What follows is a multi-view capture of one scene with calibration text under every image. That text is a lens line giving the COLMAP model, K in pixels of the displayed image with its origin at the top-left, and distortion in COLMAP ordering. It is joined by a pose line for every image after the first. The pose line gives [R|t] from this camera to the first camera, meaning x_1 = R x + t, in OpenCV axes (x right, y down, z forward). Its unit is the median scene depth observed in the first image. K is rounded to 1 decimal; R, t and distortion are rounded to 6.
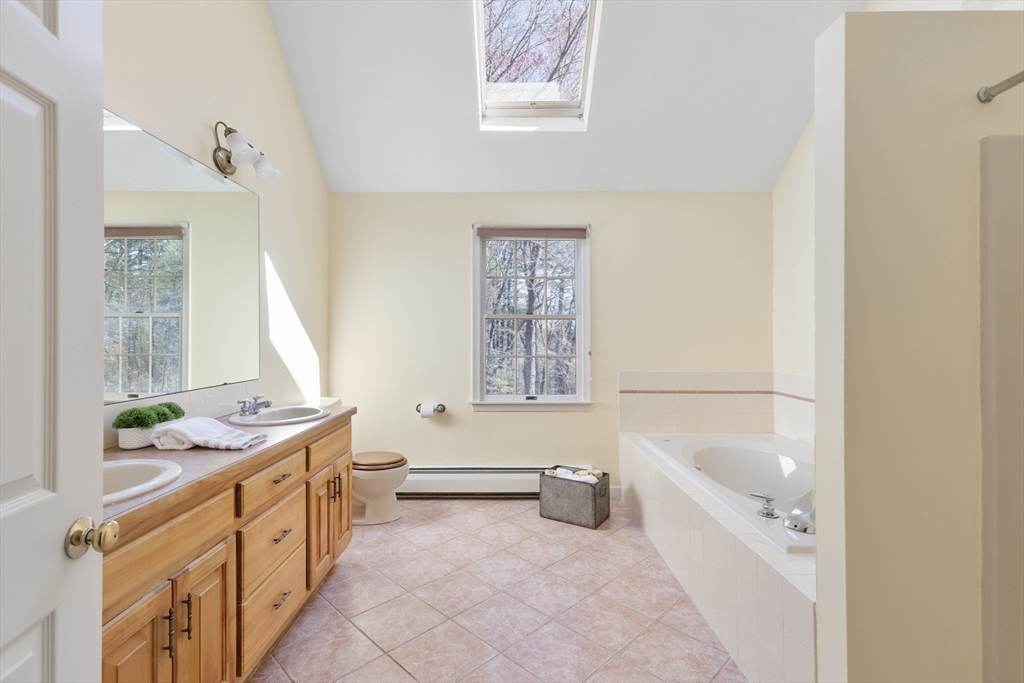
lens RADIAL K [[463.6, 0, 509.9], [0, 463.6, 341.7], [0, 0, 1]] dist [0.012907, -0.000370]
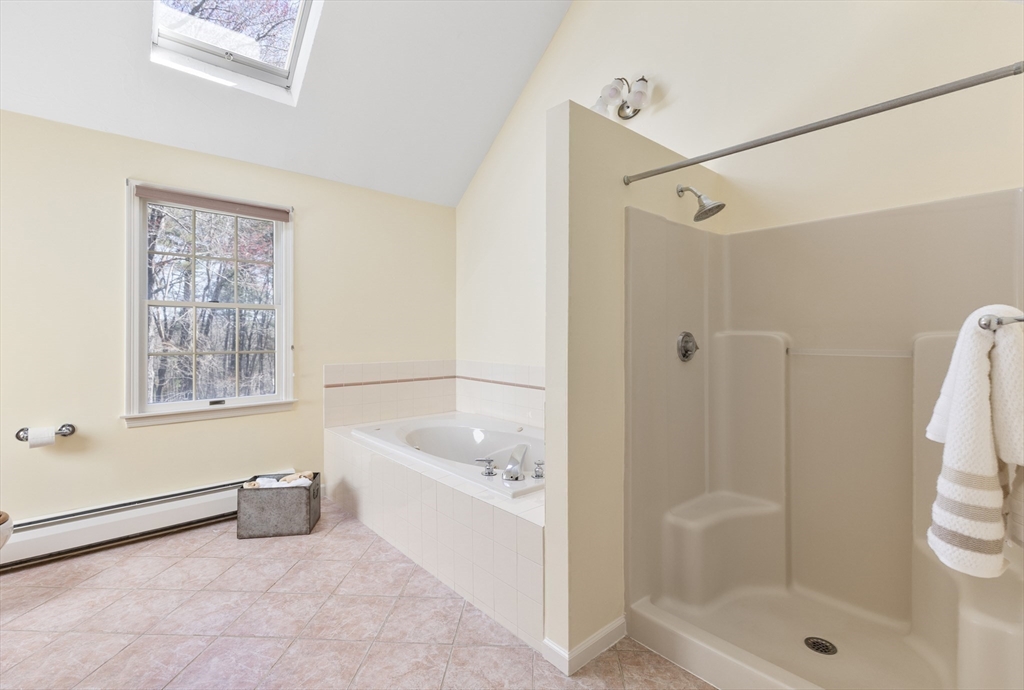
lens RADIAL K [[463.6, 0, 508.5], [0, 463.6, 336.2], [0, 0, 1]] dist [0.012907, -0.000370]
pose [[0.754700, -0.007341, 0.656028, -0.128607], [0.005001, 0.999973, 0.005436, 0.000018], [-0.656050, -0.000821, 0.754717, 0.023648]]
